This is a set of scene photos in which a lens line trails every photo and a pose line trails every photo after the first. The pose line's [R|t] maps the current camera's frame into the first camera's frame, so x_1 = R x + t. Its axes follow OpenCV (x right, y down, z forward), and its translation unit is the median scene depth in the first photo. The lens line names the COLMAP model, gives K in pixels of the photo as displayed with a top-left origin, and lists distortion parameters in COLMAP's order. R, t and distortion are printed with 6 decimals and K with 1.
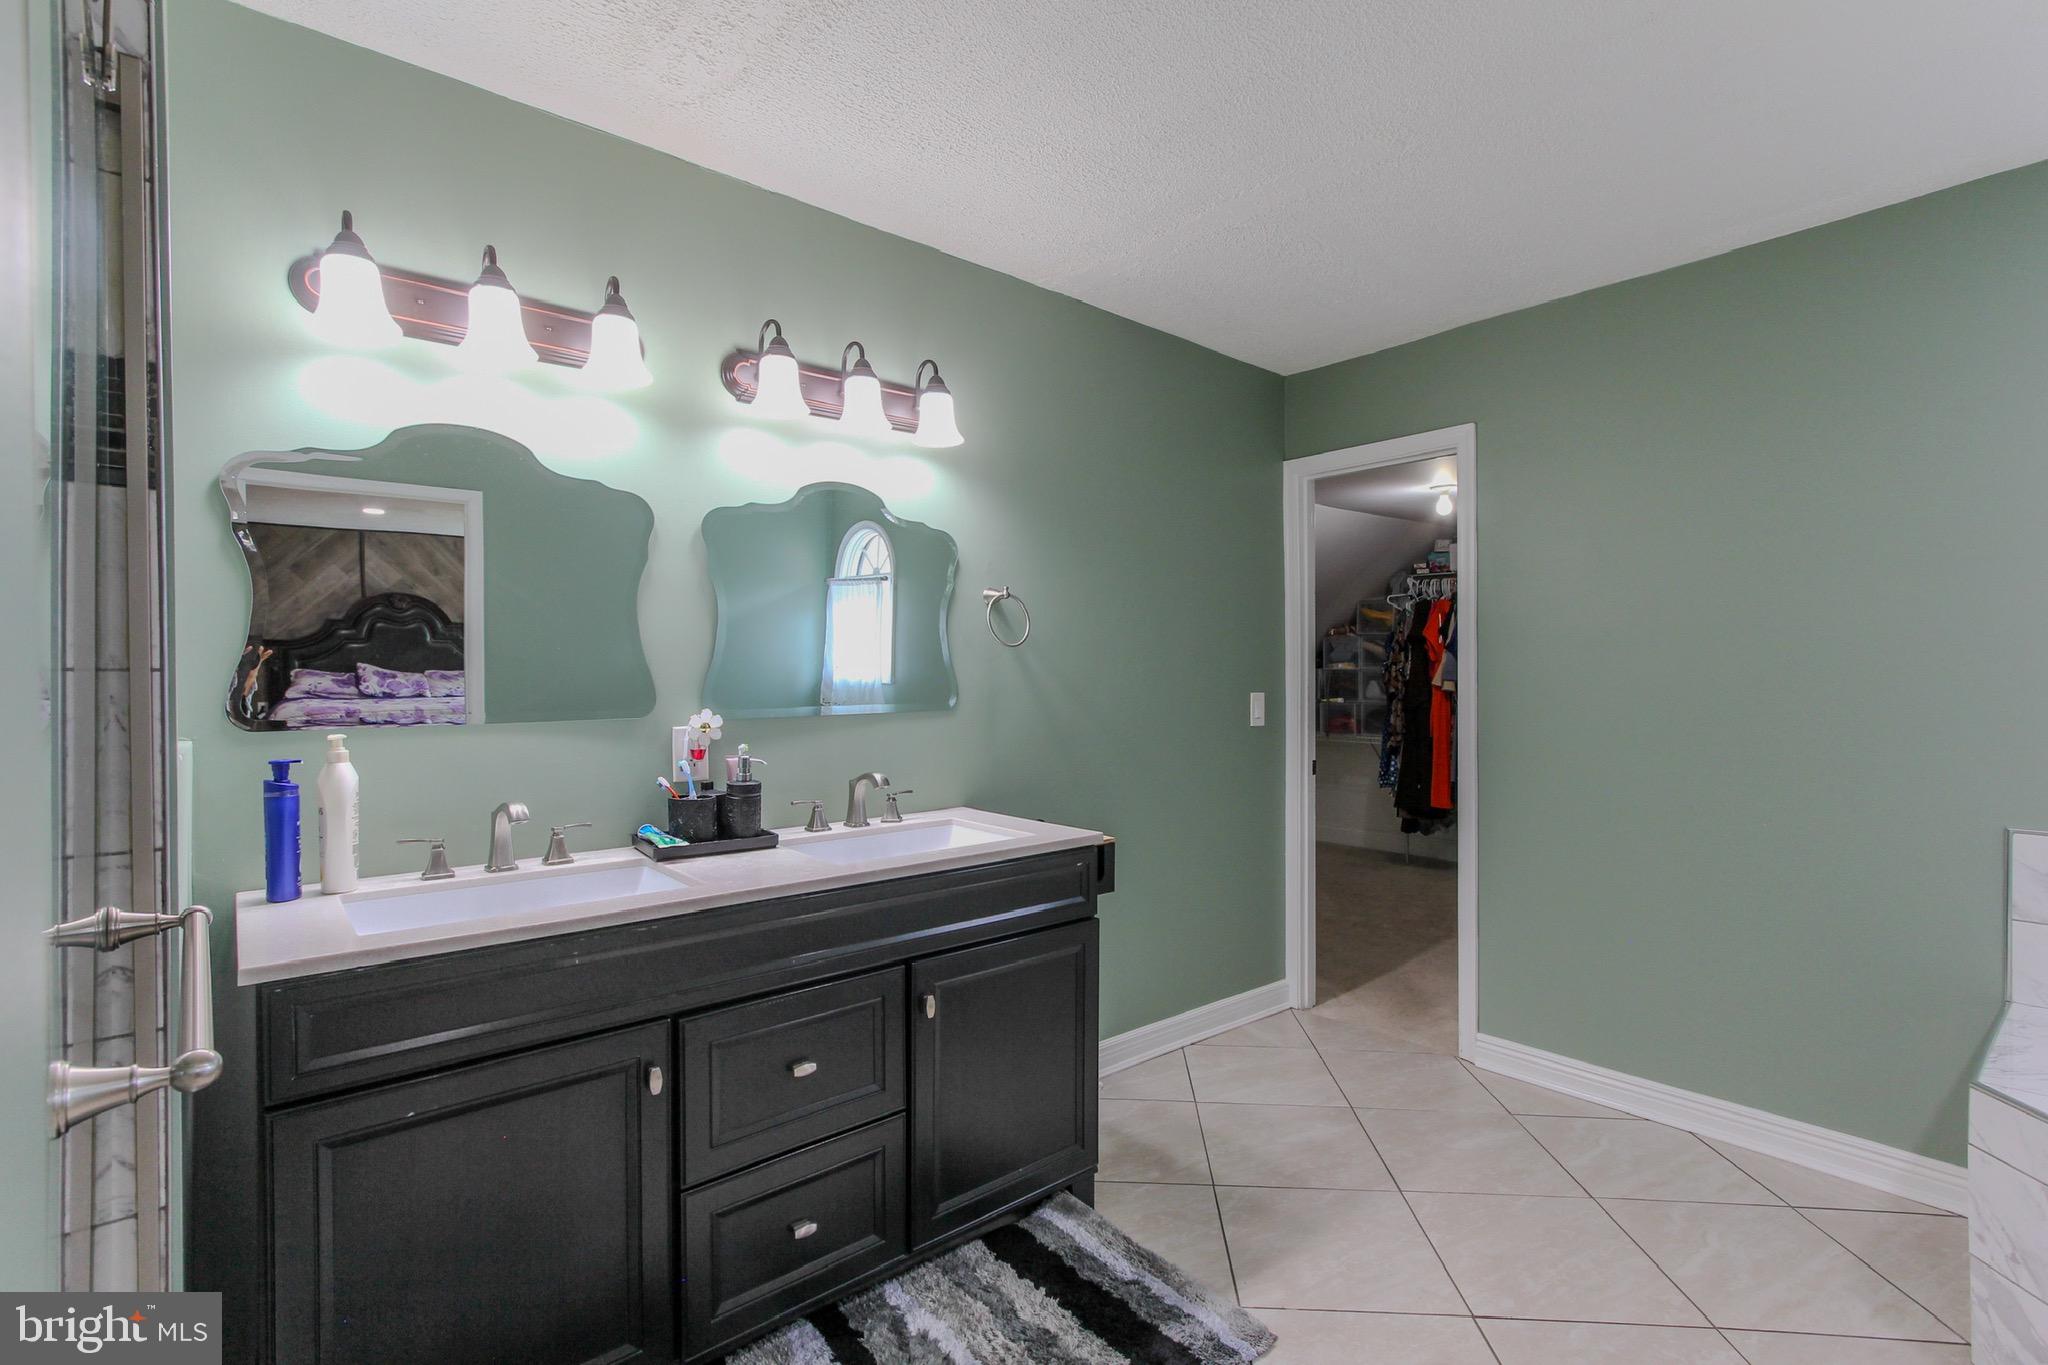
lens RADIAL K [[963.6, 0, 1046.9], [0, 963.6, 683.5], [0, 0, 1]] dist [-0.002454, 0.000401]
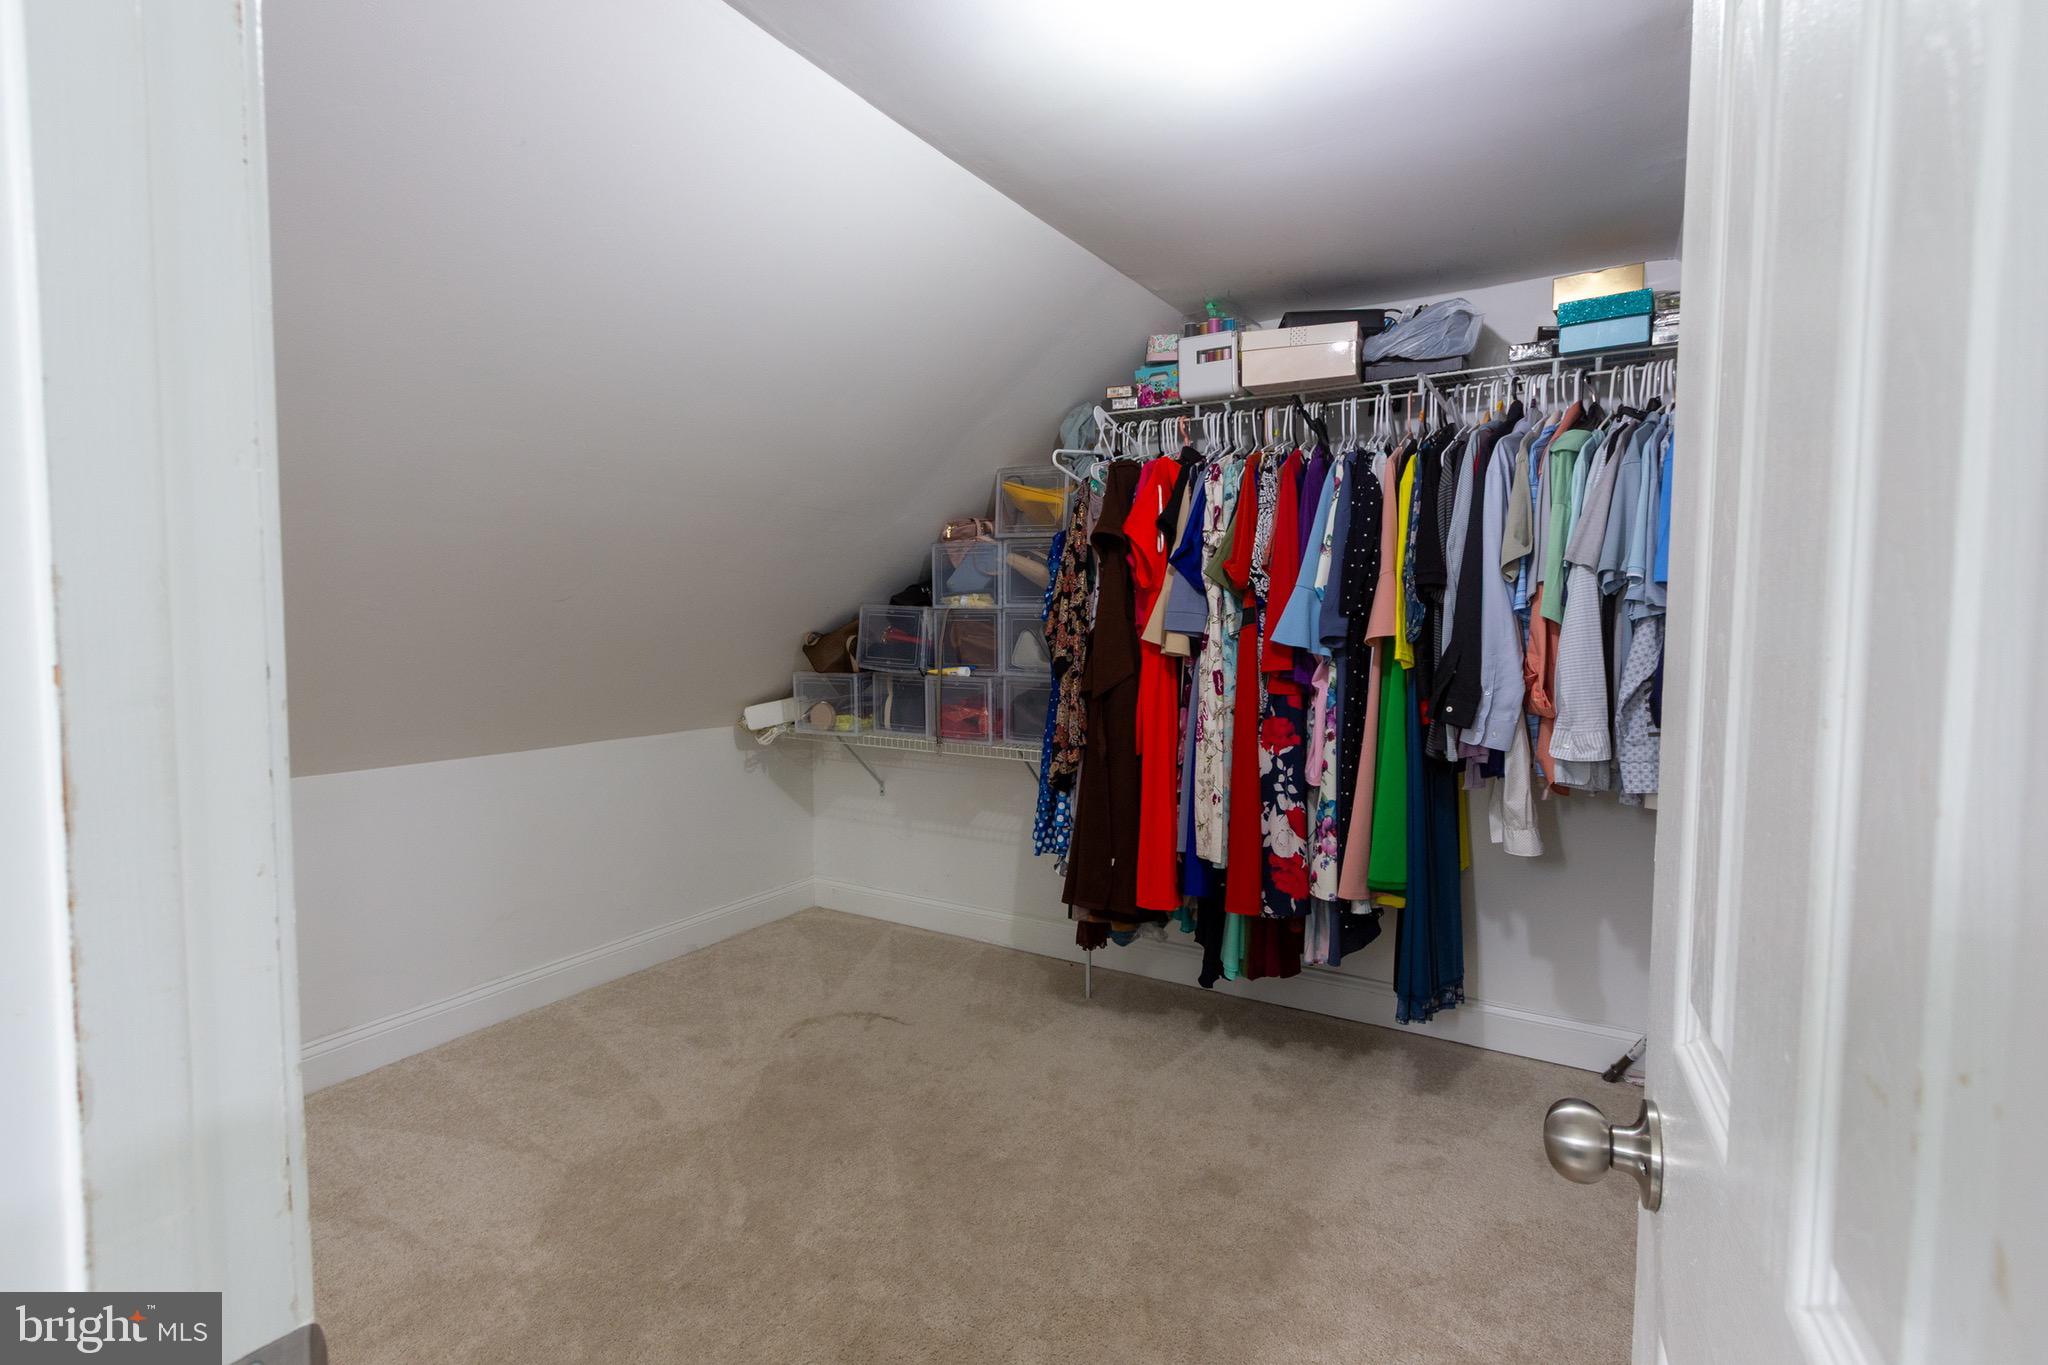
lens RADIAL K [[963.6, 0, 1046.9], [0, 963.6, 683.5], [0, 0, 1]] dist [-0.002454, 0.000401]
pose [[0.950378, -0.006171, 0.311037, 0.204127], [-0.008449, 0.998923, 0.045633, 0.000717], [-0.310983, -0.045996, 0.949302, 0.551562]]
